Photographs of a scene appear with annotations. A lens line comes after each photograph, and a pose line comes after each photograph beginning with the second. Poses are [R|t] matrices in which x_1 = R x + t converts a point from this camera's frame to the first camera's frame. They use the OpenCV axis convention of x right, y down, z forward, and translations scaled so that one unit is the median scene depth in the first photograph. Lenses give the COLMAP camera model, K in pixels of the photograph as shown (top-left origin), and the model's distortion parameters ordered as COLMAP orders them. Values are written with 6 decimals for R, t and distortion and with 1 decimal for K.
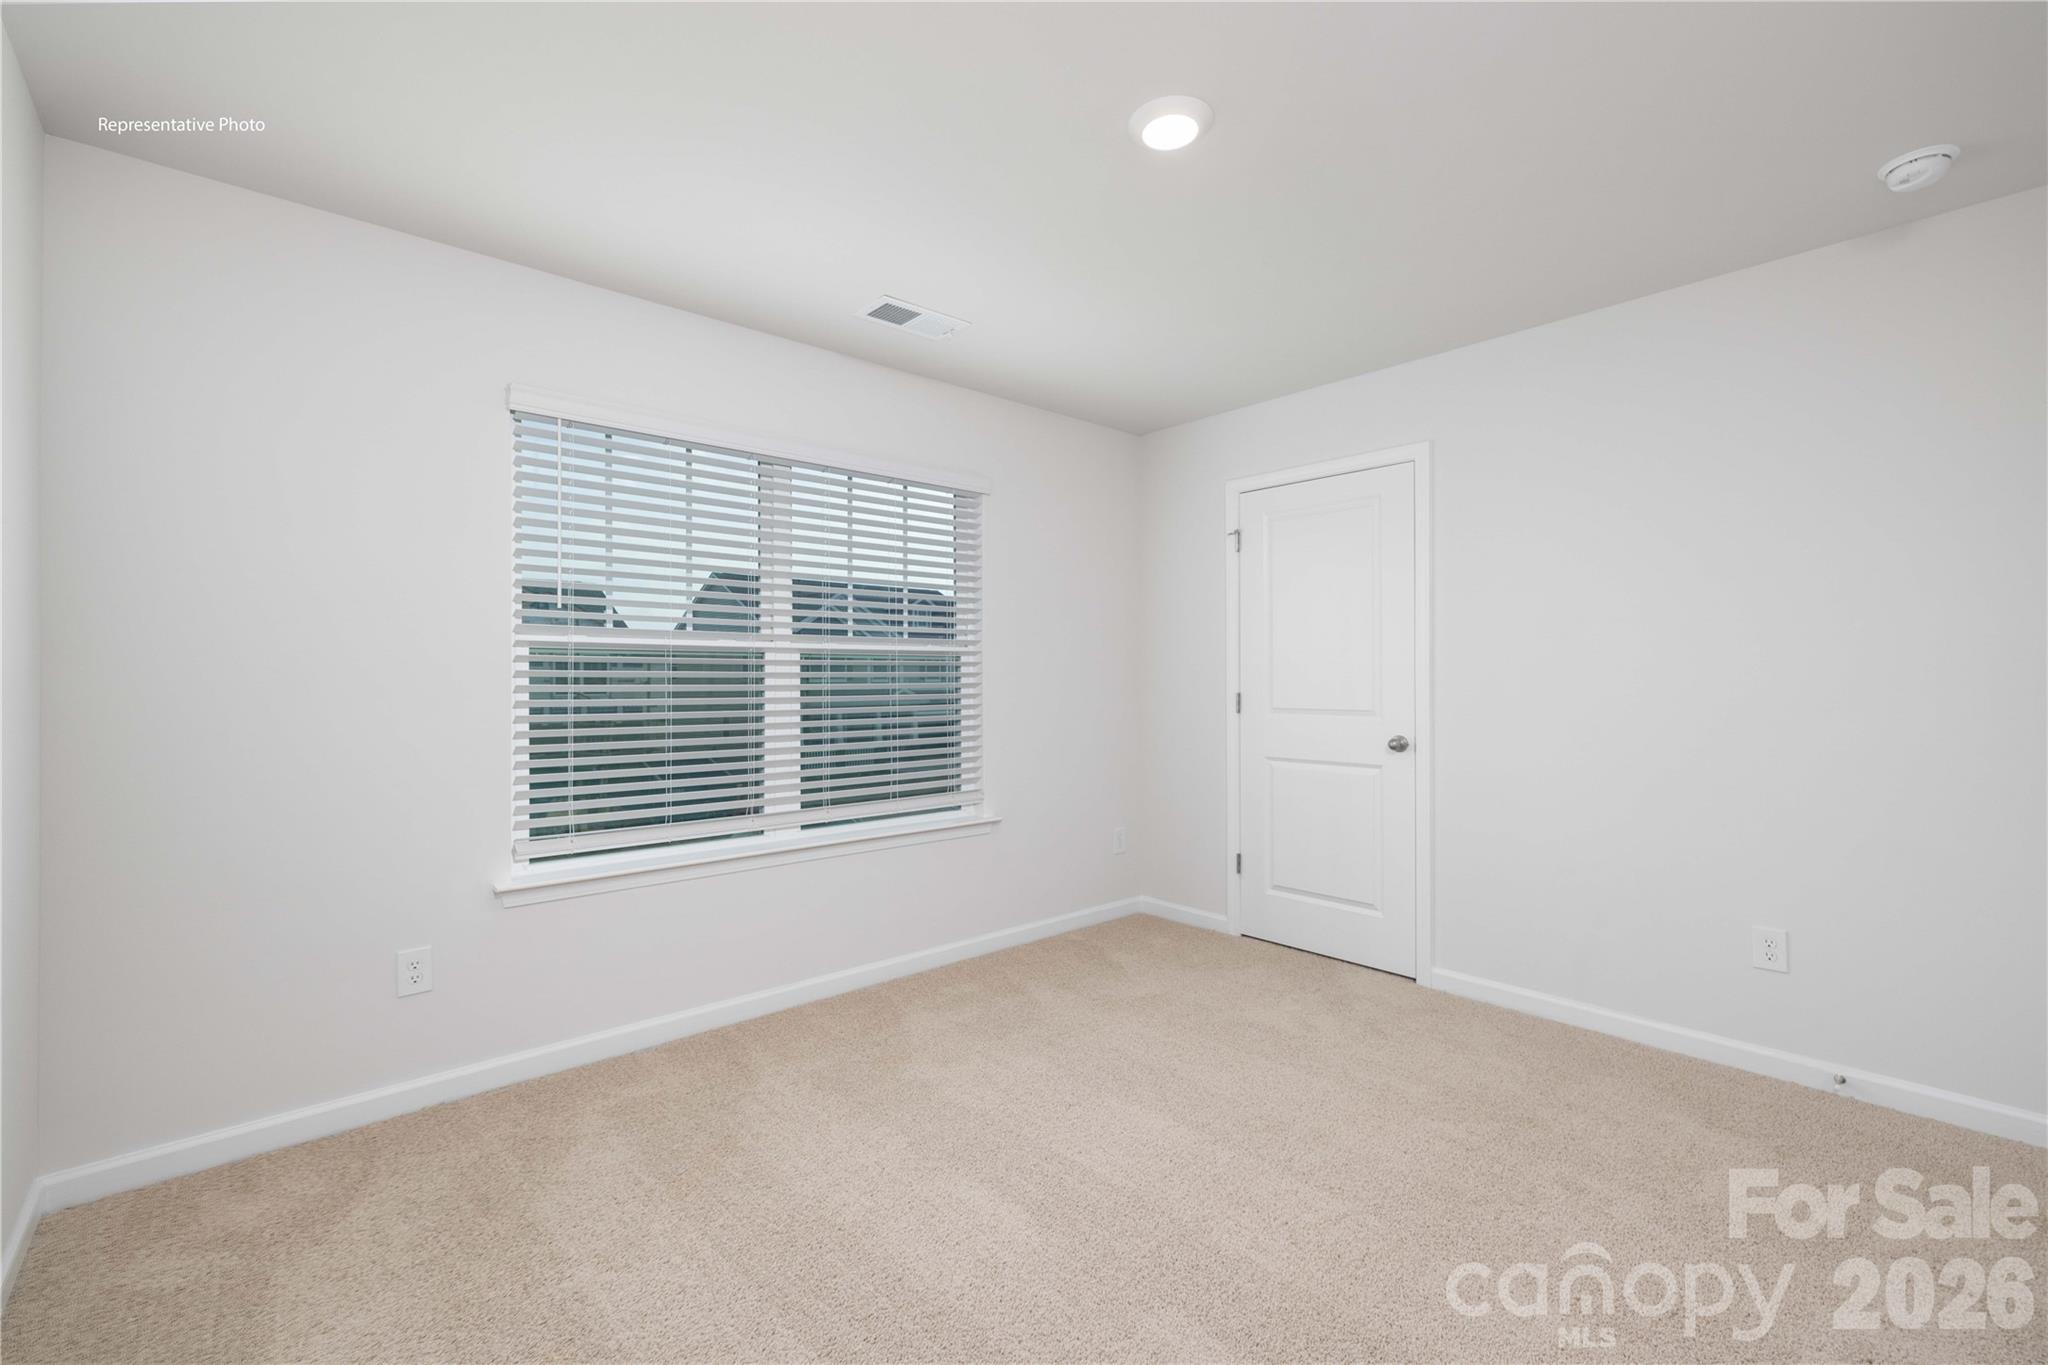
lens RADIAL K [[858.2, 0, 1010.4], [0, 858.2, 686.4], [0, 0, 1]] dist [-0.000233, 0.001301]
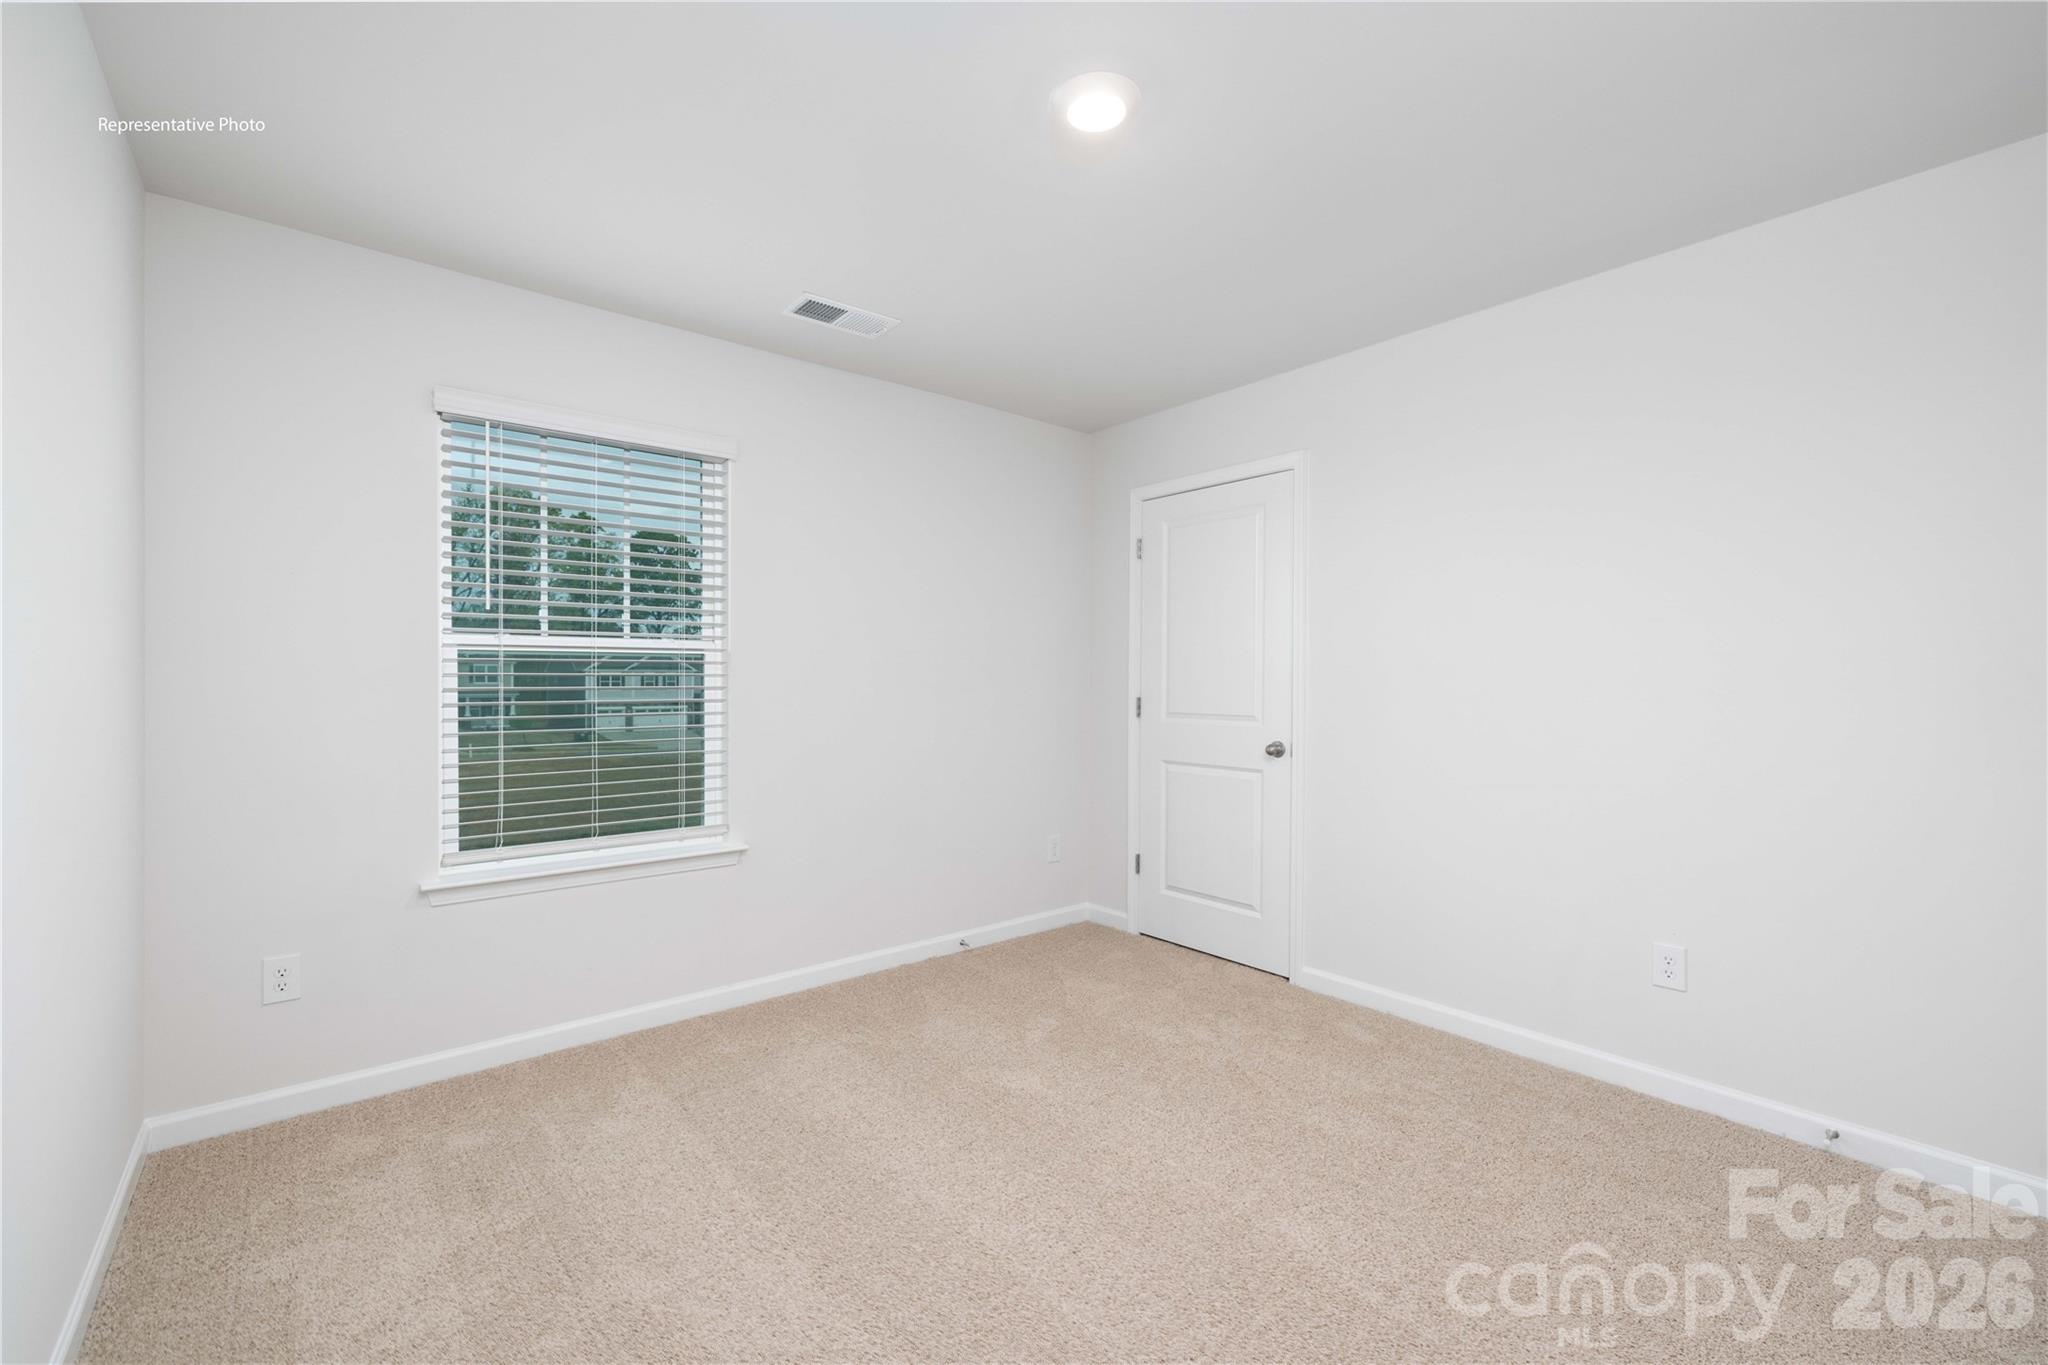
lens RADIAL K [[757.3, 0, 1046.3], [0, 757.3, 680.3], [0, 0, 1]] dist [-0.003970, -0.000649]
pose [[0.998217, 0.002726, -0.059629, 0.180243], [-0.003267, 0.999954, -0.008990, -0.002014], [0.059601, 0.009169, 0.998180, 0.154901]]
